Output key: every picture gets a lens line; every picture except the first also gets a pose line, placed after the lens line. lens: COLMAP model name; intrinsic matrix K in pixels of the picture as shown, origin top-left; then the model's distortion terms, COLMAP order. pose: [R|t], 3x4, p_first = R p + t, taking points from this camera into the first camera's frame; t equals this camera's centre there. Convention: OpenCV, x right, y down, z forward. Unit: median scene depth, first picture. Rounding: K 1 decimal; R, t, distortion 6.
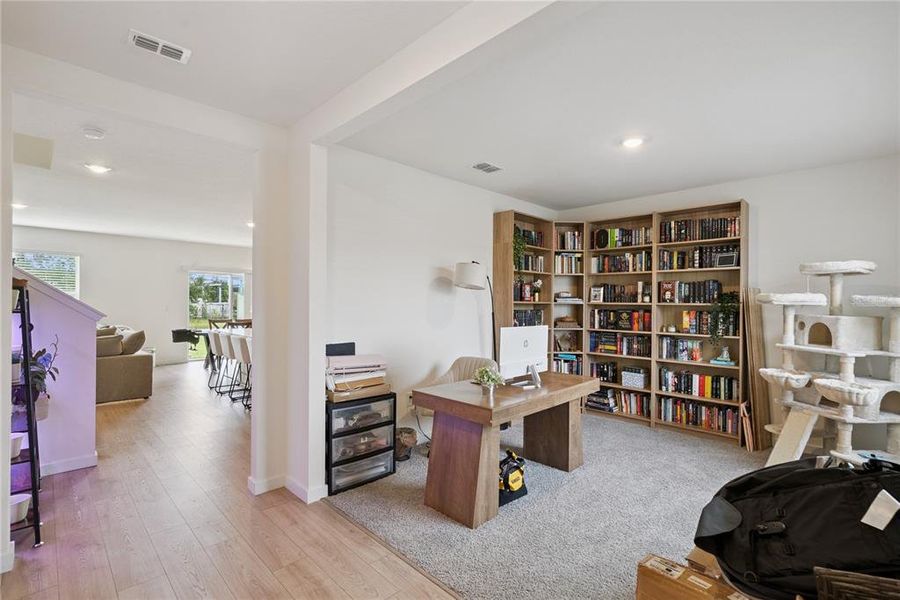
lens RADIAL K [[416.6, 0, 456.4], [0, 416.6, 285.4], [0, 0, 1]] dist [-0.000234, 0.000826]
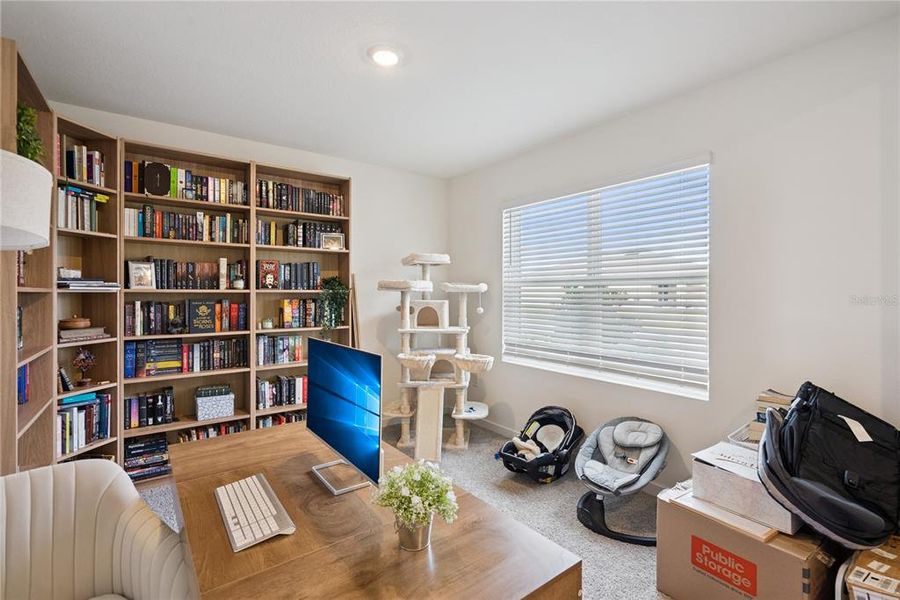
lens RADIAL K [[416.6, 0, 456.4], [0, 416.6, 285.4], [0, 0, 1]] dist [-0.000234, 0.000826]
pose [[0.157815, 0.006273, 0.987449, -0.164875], [-0.039924, 0.999203, 0.000033, 0.020179], [-0.986661, -0.039428, 0.157940, 0.528887]]
